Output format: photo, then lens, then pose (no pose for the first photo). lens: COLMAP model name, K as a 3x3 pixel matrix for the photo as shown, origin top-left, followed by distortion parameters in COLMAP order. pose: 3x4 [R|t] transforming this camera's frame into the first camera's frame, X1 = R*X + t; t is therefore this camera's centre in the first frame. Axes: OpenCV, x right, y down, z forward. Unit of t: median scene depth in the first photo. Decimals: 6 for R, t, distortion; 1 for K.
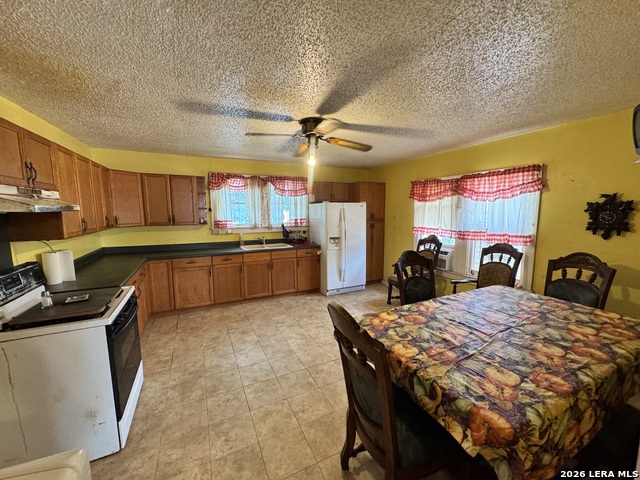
lens RADIAL K [[255.1, 0, 319.5], [0, 255.1, 240.3], [0, 0, 1]] dist [-0.001461, 0.000071]
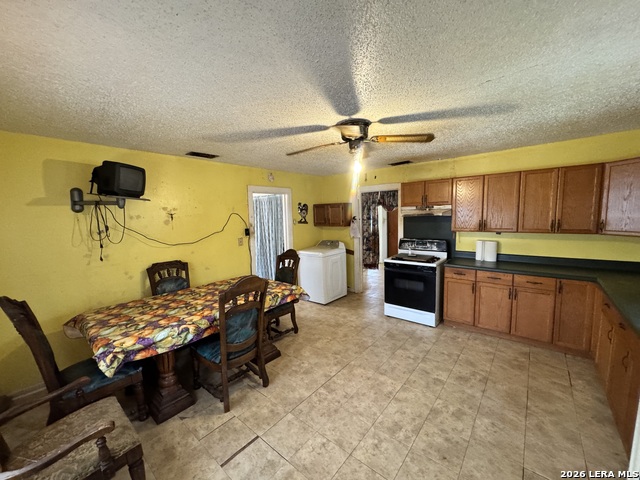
lens RADIAL K [[255.1, 0, 319.4], [0, 255.1, 244.1], [0, 0, 1]] dist [-0.001461, 0.000071]
pose [[-0.916884, 0.082493, -0.390537, 0.415934], [-0.002899, 0.977009, 0.213179, -0.225483], [0.399144, 0.196592, -0.895564, 1.632280]]
